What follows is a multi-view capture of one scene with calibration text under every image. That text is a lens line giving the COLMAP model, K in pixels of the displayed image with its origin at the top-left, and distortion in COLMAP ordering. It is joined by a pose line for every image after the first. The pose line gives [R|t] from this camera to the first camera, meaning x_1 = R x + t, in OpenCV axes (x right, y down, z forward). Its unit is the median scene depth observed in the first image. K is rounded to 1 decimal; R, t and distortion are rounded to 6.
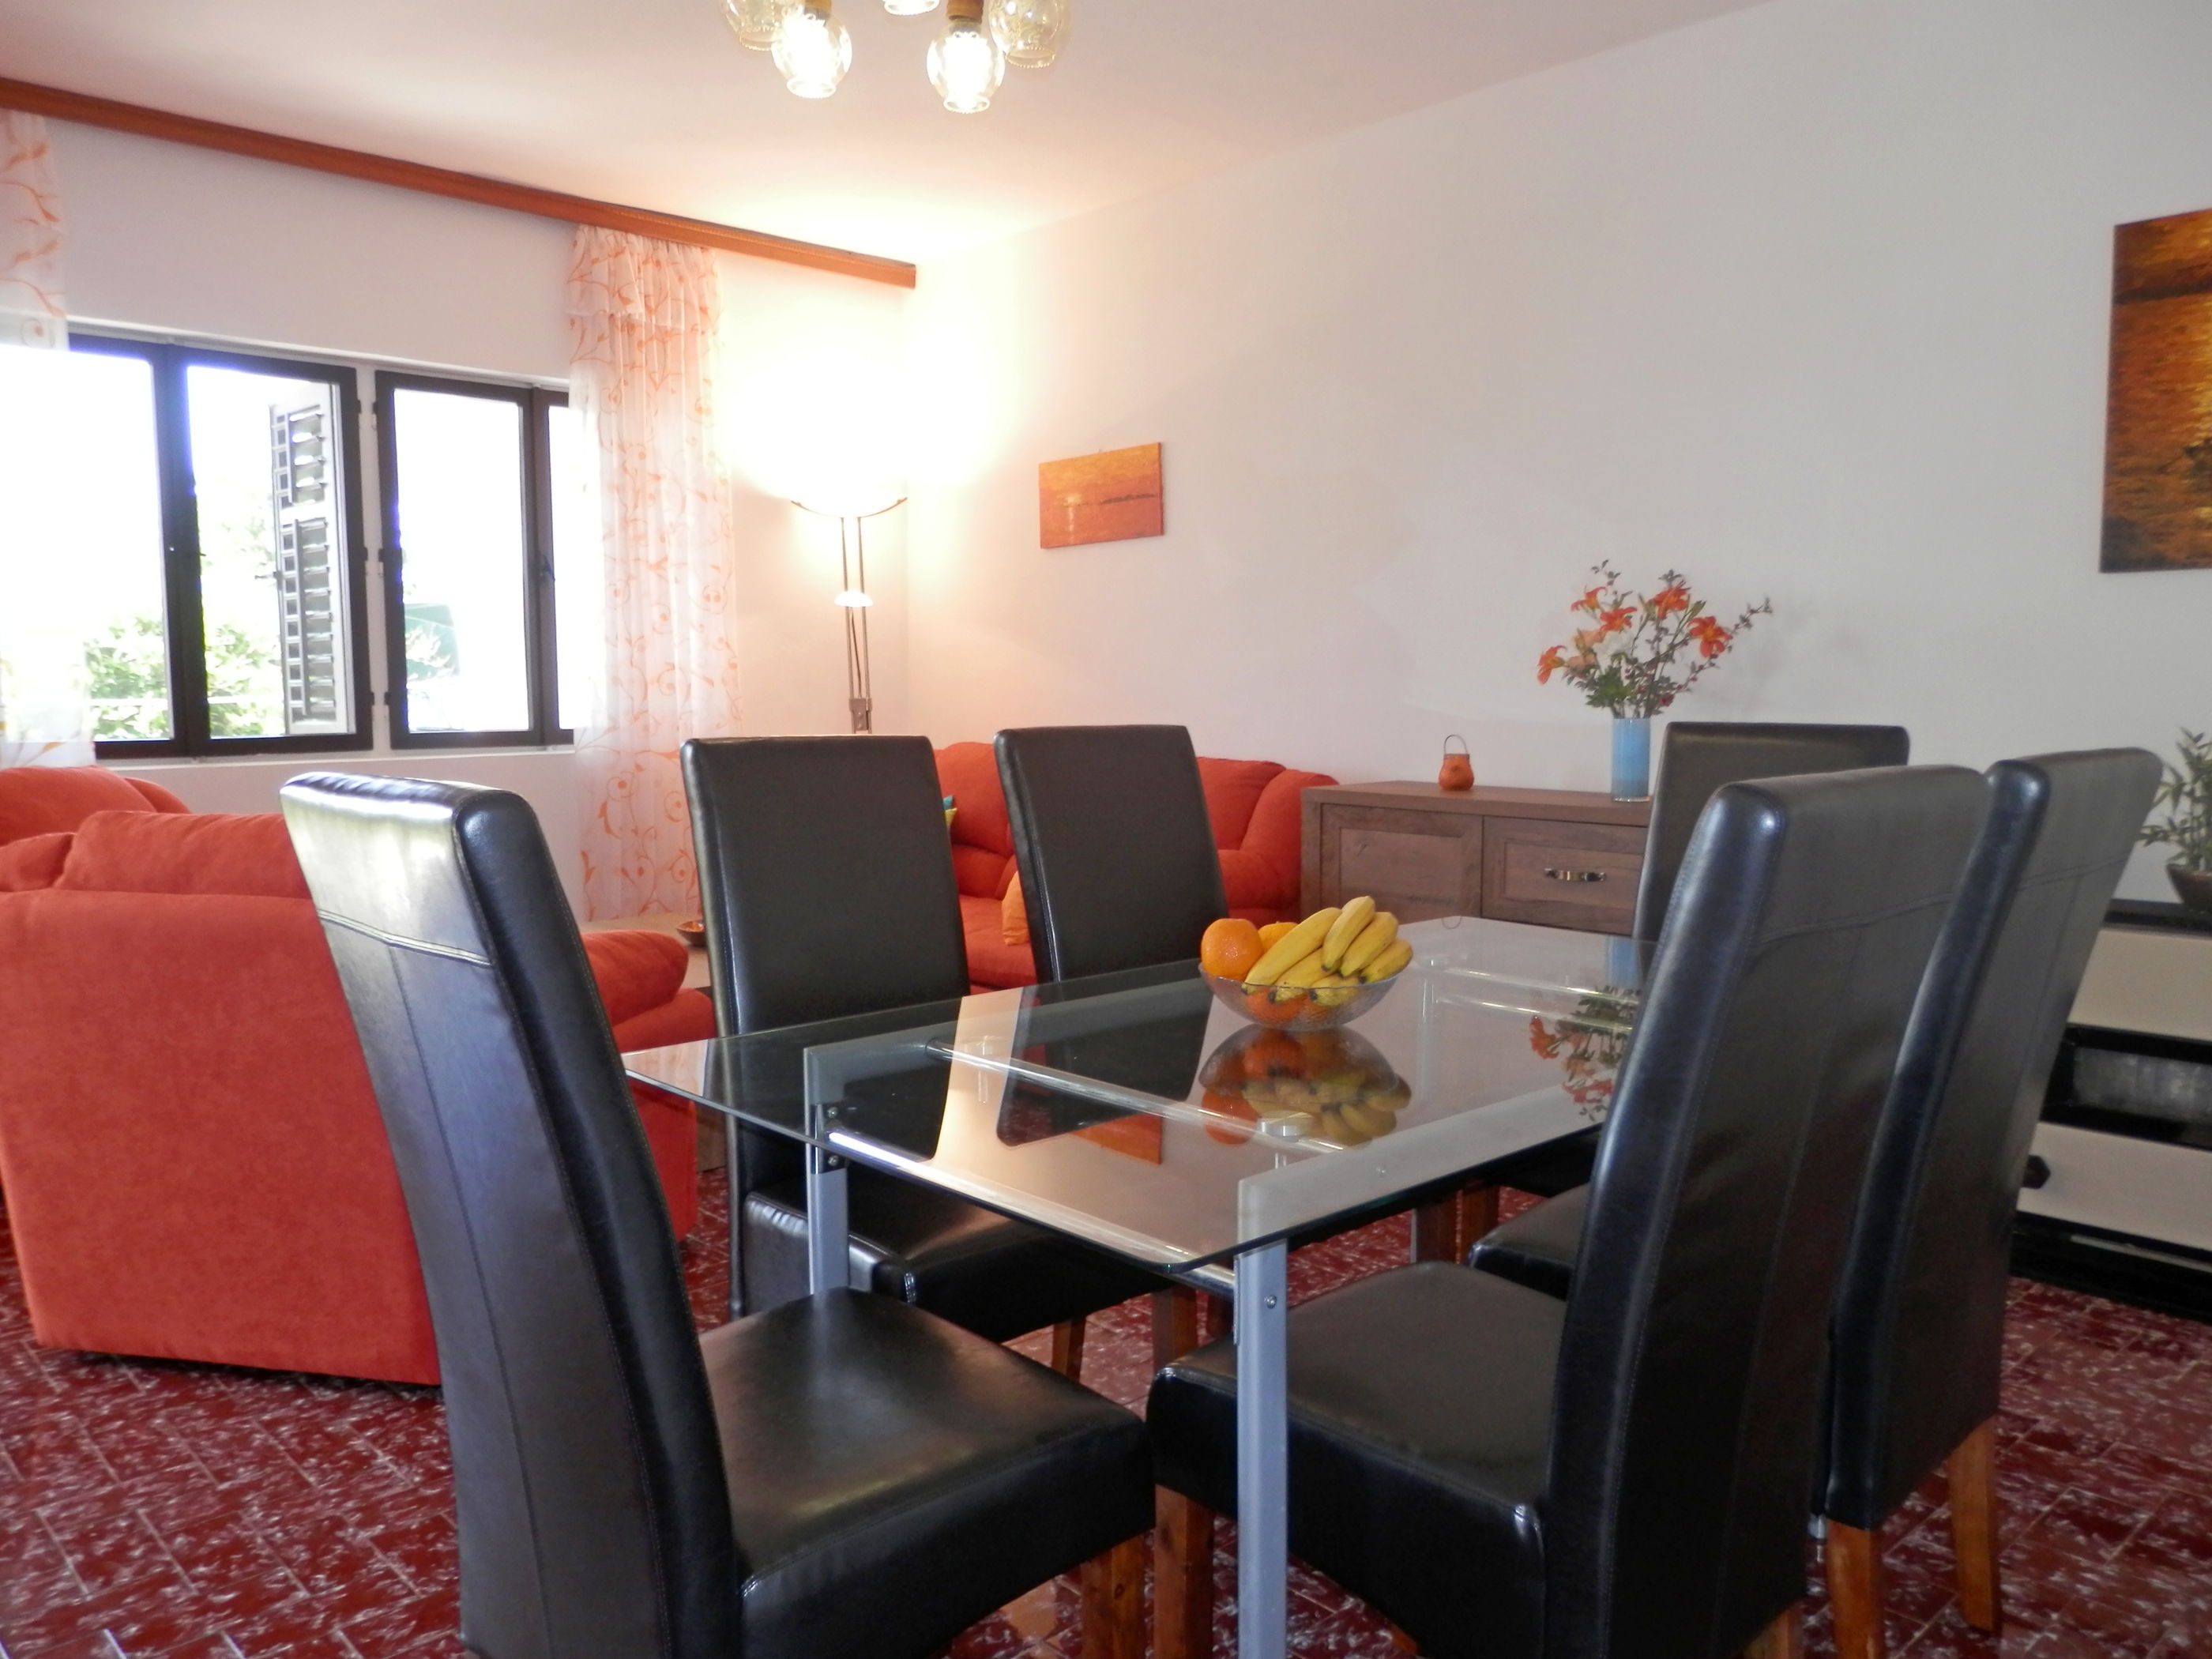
lens RADIAL K [[1667.8, 0, 1116.4], [0, 1667.8, 817.7], [0, 0, 1]] dist [0.015114, -0.002286]
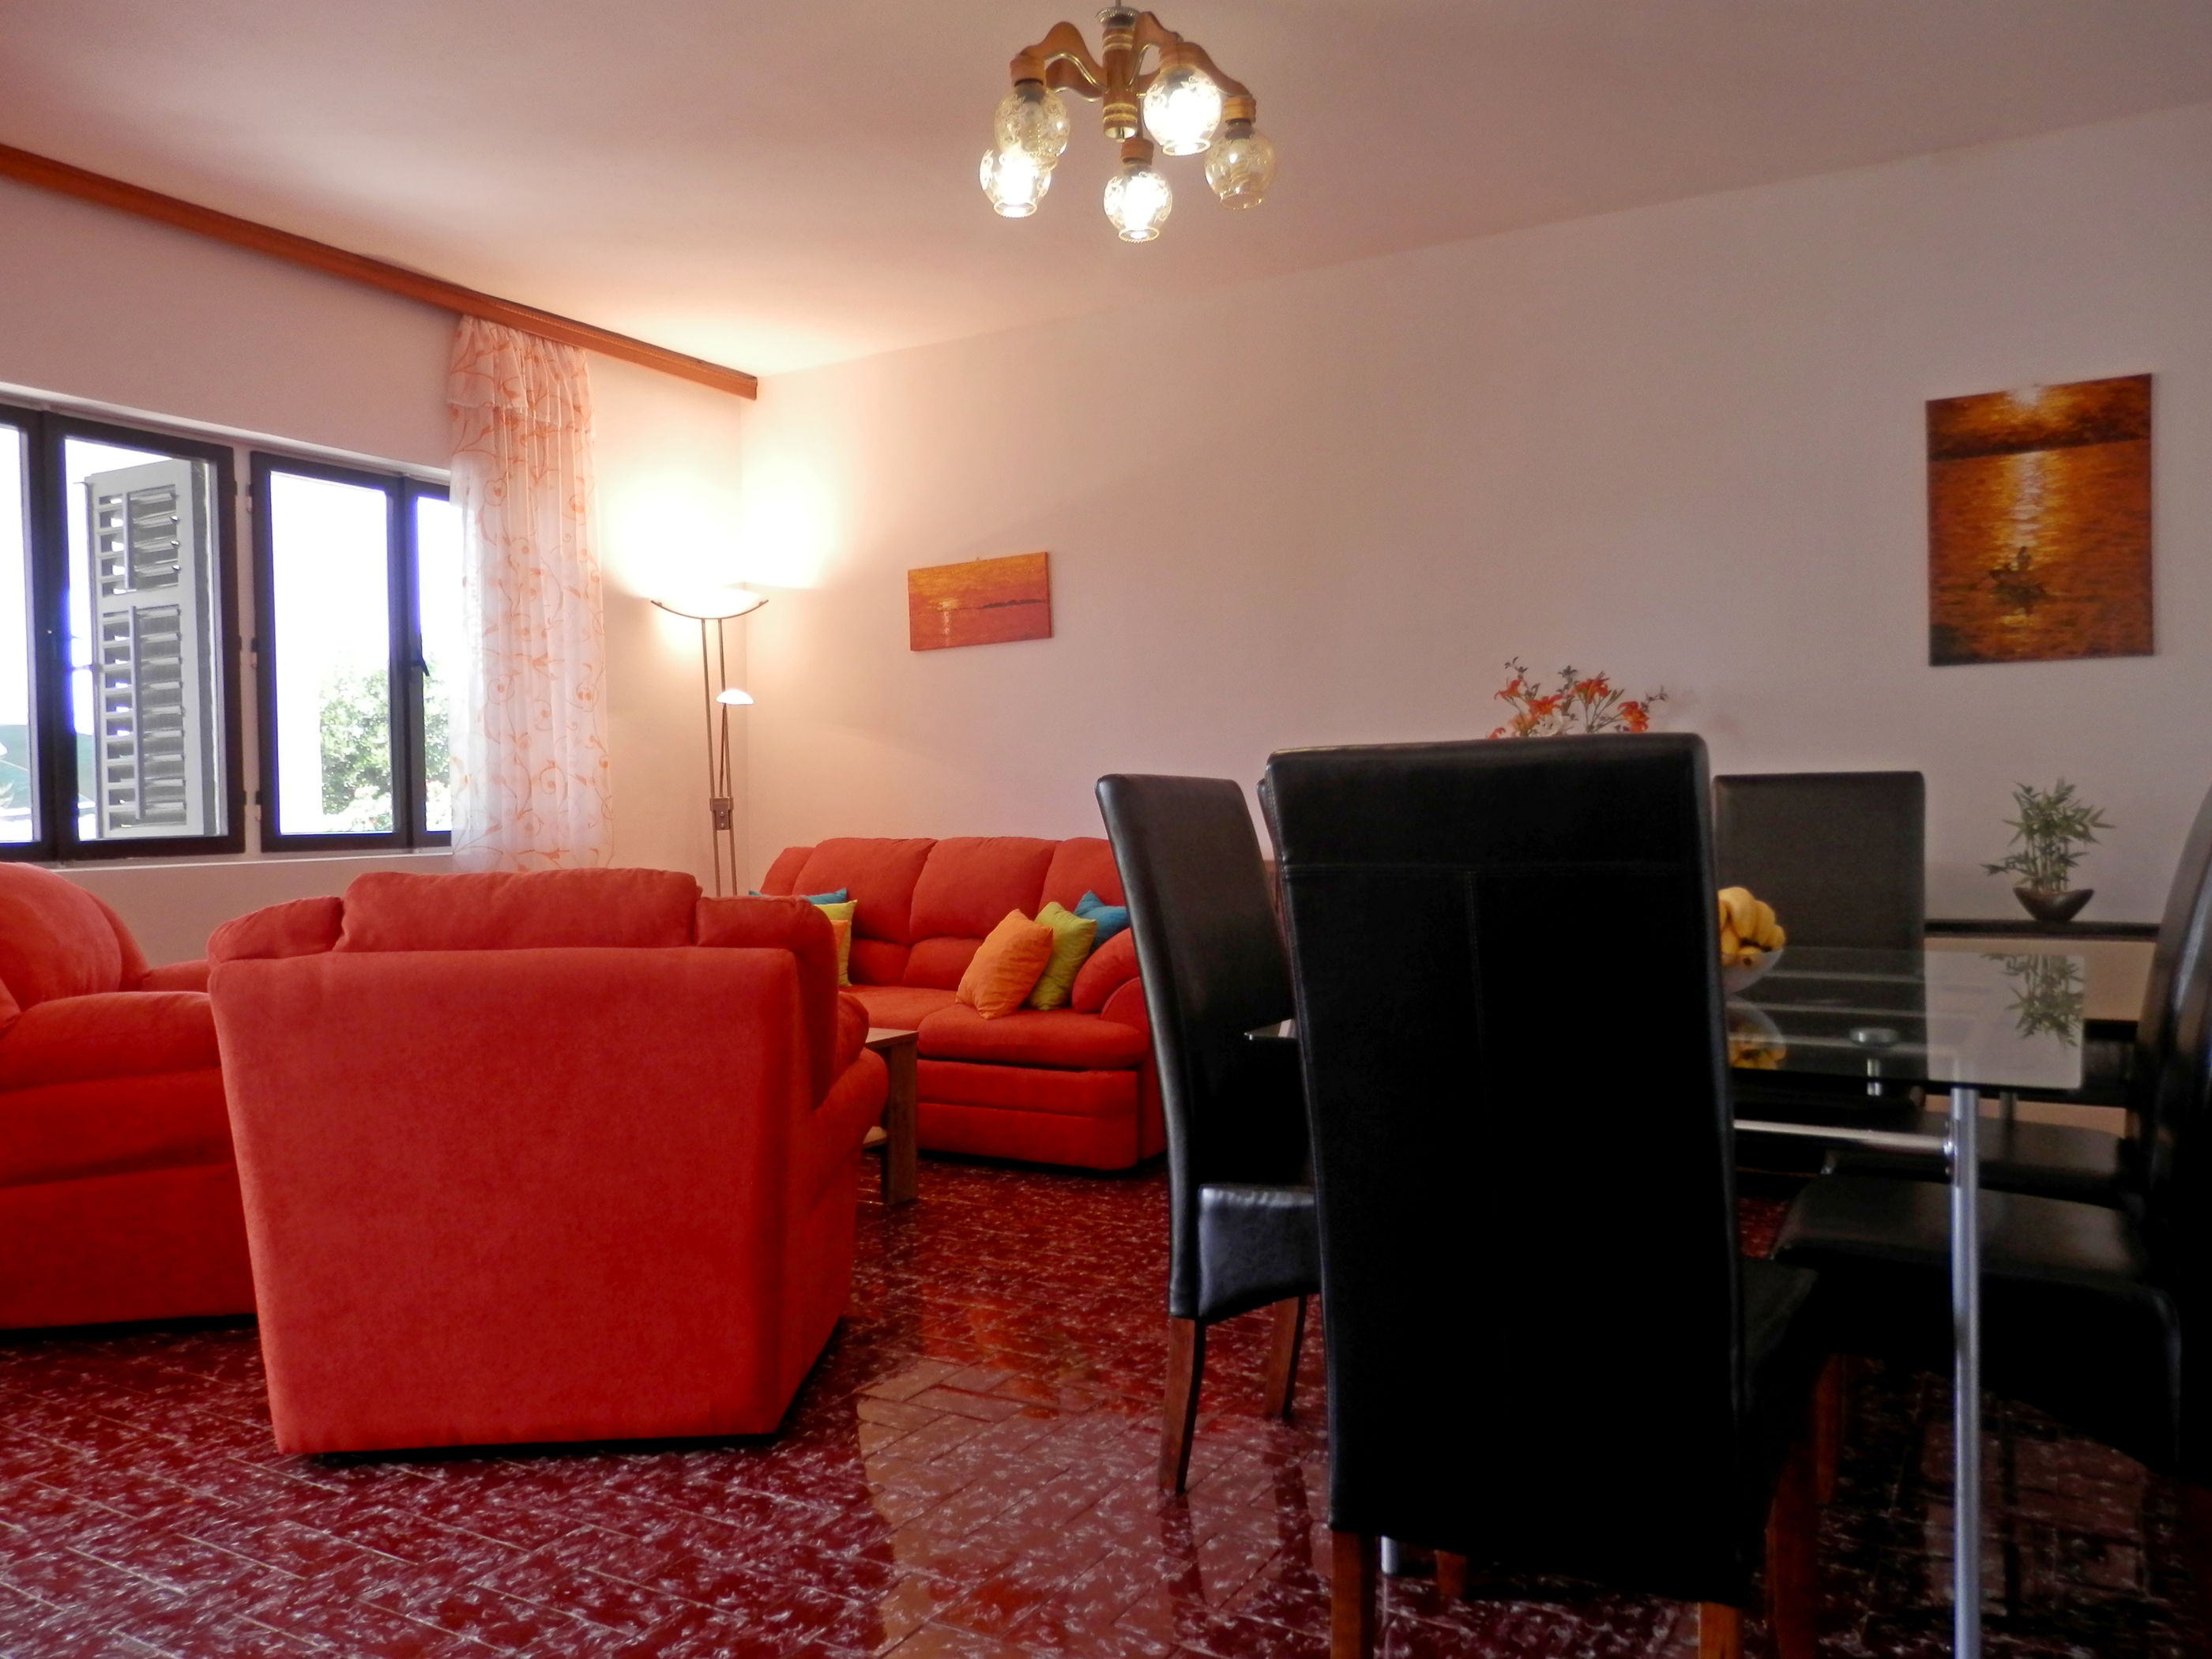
lens RADIAL K [[1667.8, 0, 1116.4], [0, 1667.8, 817.7], [0, 0, 1]] dist [0.015114, -0.002286]
pose [[0.958604, -0.014457, 0.284377, -0.250994], [0.037033, 0.996558, -0.074173, 0.027538], [-0.282326, 0.081634, 0.955839, -0.024005]]
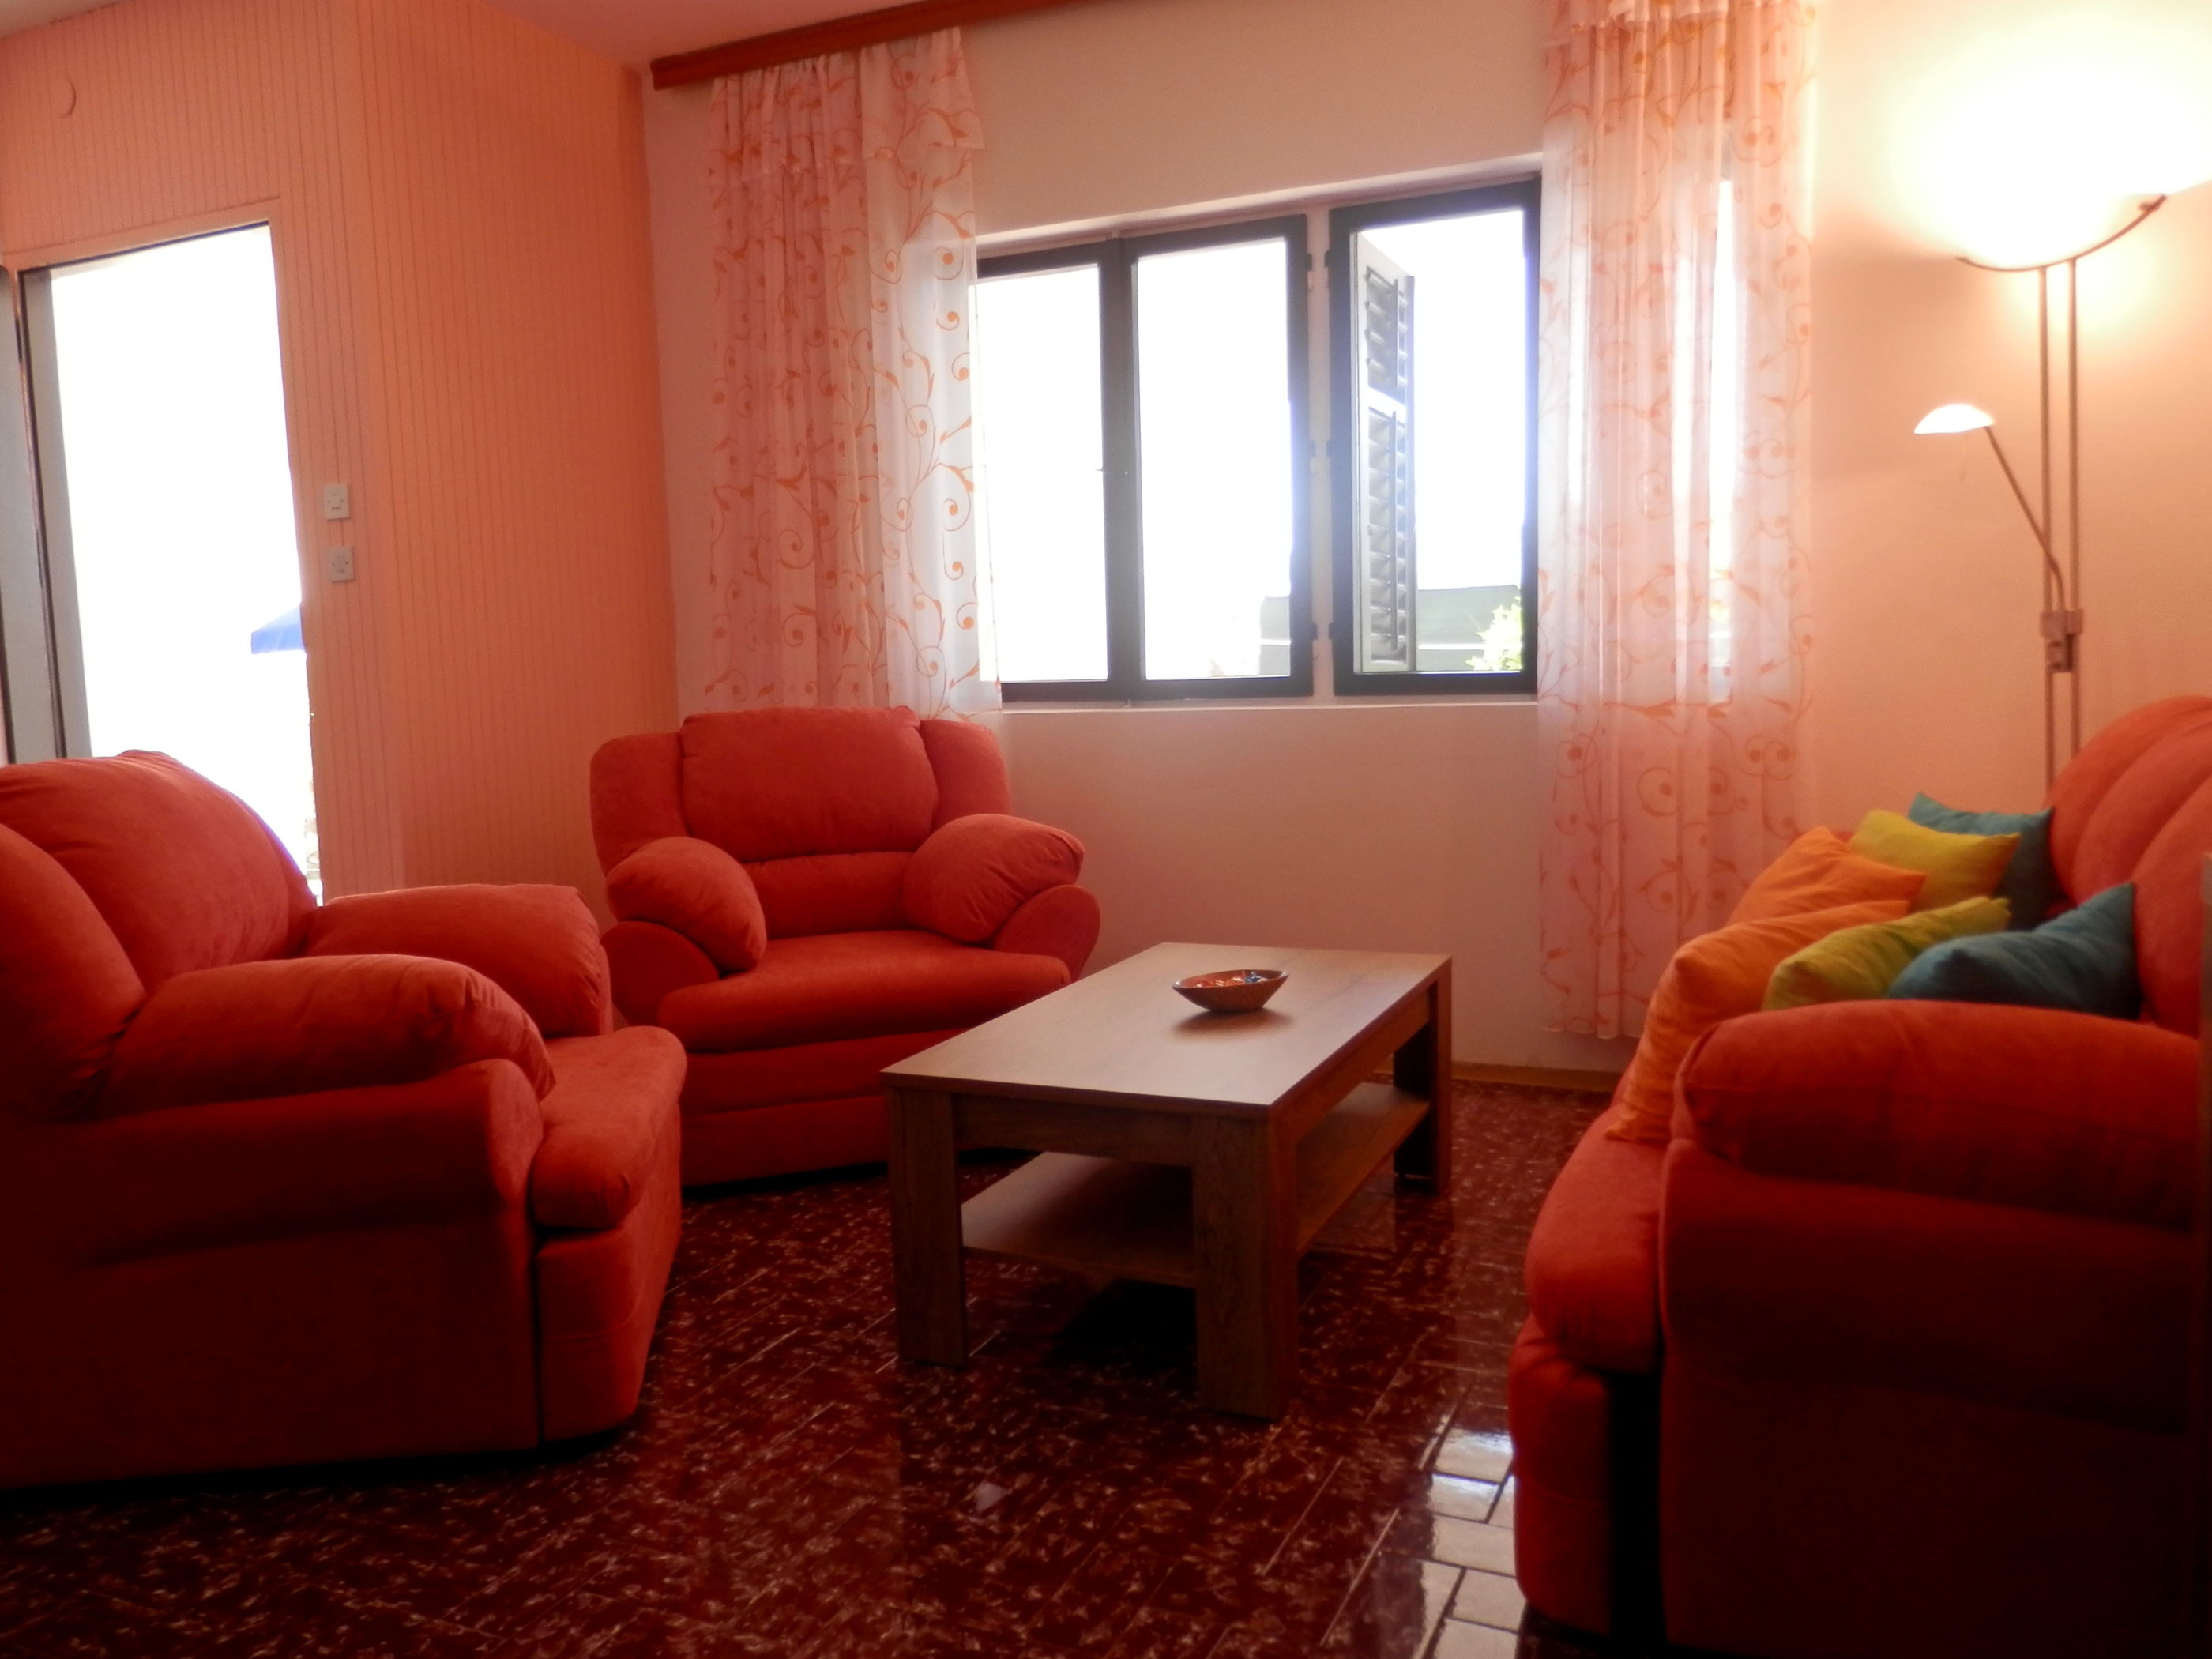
lens RADIAL K [[1630.1, 0, 1117.1], [0, 1630.1, 824.6], [0, 0, 1]] dist [0.005364, 0.003506]
pose [[0.385303, 0.084402, -0.918922, 0.249374], [-0.053075, 0.996187, 0.069244, -0.029131], [0.921263, 0.022091, 0.388313, 0.629727]]
